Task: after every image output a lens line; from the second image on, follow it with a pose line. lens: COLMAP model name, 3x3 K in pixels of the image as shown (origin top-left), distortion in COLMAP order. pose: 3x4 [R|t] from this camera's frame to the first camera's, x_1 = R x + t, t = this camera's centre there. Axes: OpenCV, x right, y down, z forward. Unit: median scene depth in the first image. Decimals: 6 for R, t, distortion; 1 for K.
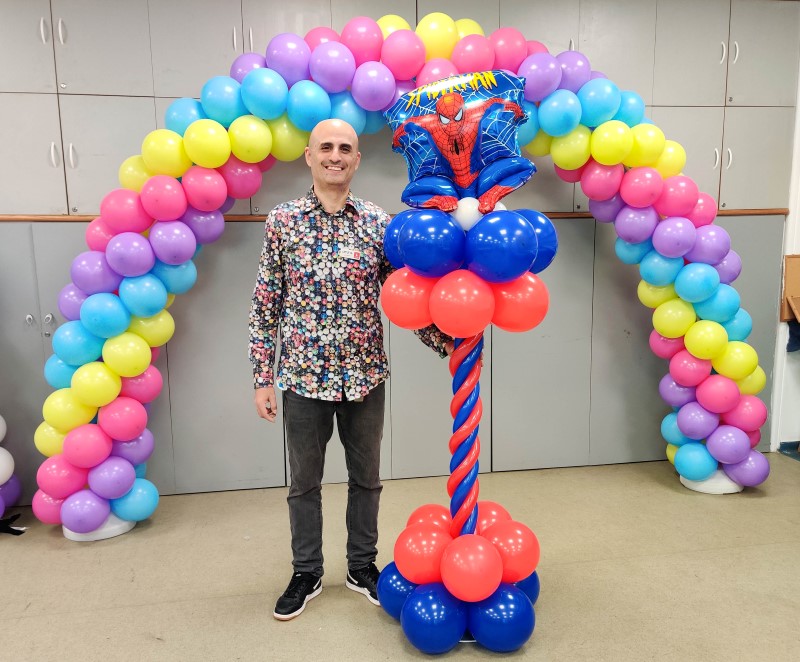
lens RADIAL K [[665.0, 0, 402.0], [0, 665.0, 330.9], [0, 0, 1]] dist [-0.002908, -0.004548]
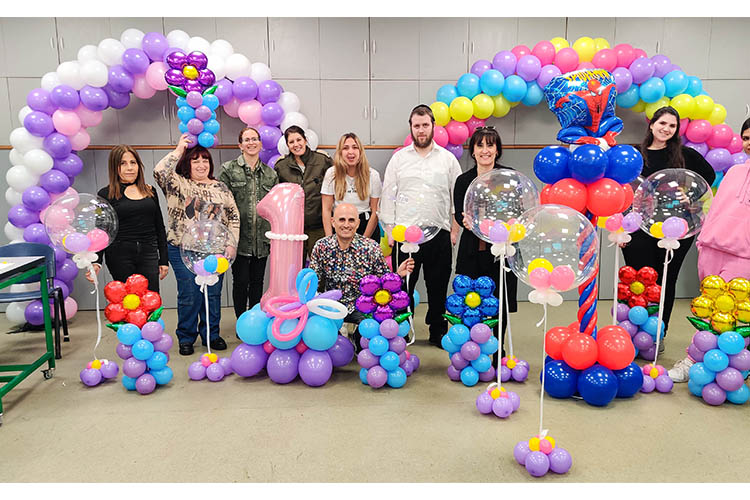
lens RADIAL K [[576.3, 0, 374.0], [0, 576.3, 249.5], [0, 0, 1]] dist [-0.006557, -0.001323]
pose [[0.987661, 0.034390, -0.152784, -0.260864], [-0.031423, 0.999269, 0.021791, 0.097259], [0.153422, -0.016721, 0.988019, -0.680438]]
